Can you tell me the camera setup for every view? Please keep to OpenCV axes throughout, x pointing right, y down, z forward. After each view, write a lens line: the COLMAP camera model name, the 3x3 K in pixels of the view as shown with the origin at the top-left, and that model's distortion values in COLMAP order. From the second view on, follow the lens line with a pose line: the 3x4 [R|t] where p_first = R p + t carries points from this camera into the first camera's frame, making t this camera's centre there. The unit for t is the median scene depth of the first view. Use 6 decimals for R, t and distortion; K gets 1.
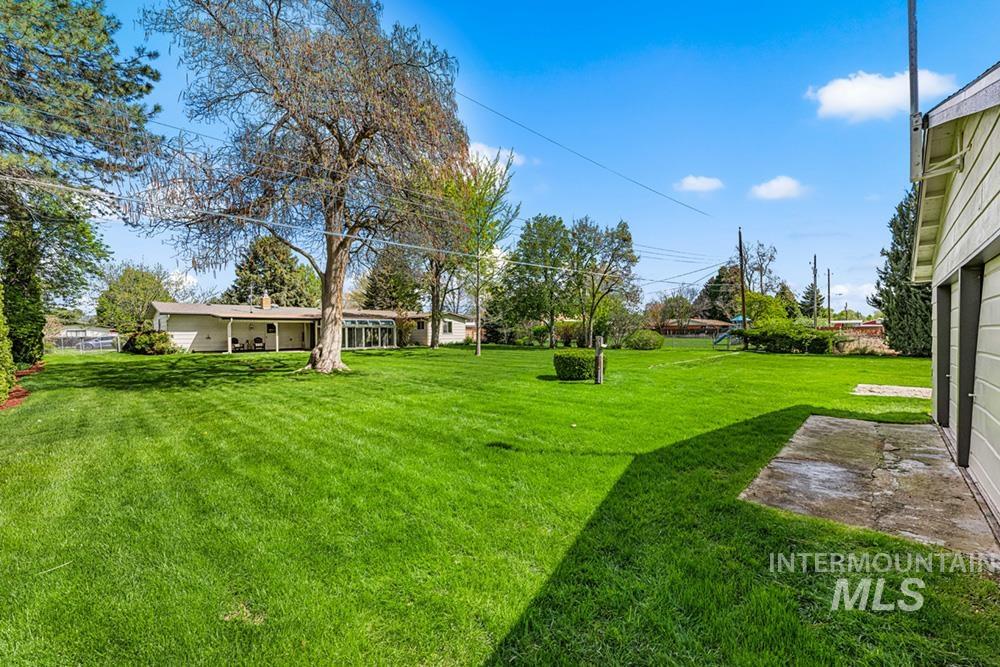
lens RADIAL K [[413.6, 0, 499.5], [0, 413.6, 324.5], [0, 0, 1]] dist [0.000943, 0.000042]
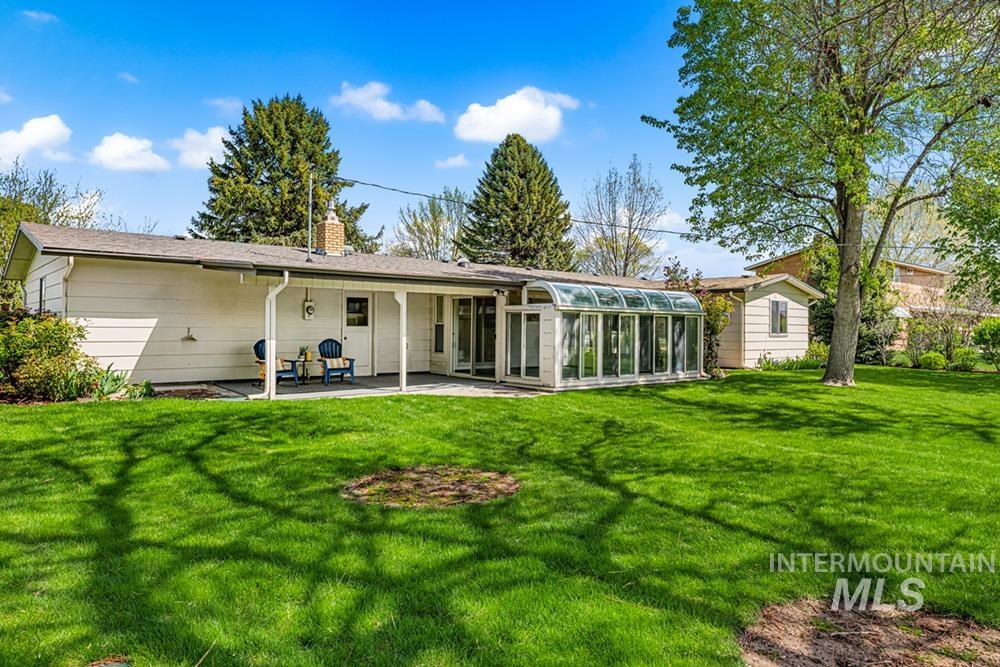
lens RADIAL K [[654.1, 0, 500.0], [0, 654.1, 333.5], [0, 0, 1]] dist [-0.000419, -0.000345]
pose [[0.995983, 0.021226, -0.086995, -0.401984], [-0.018474, 0.999307, 0.032322, 0.007737], [0.087621, -0.030585, 0.995684, 0.499754]]
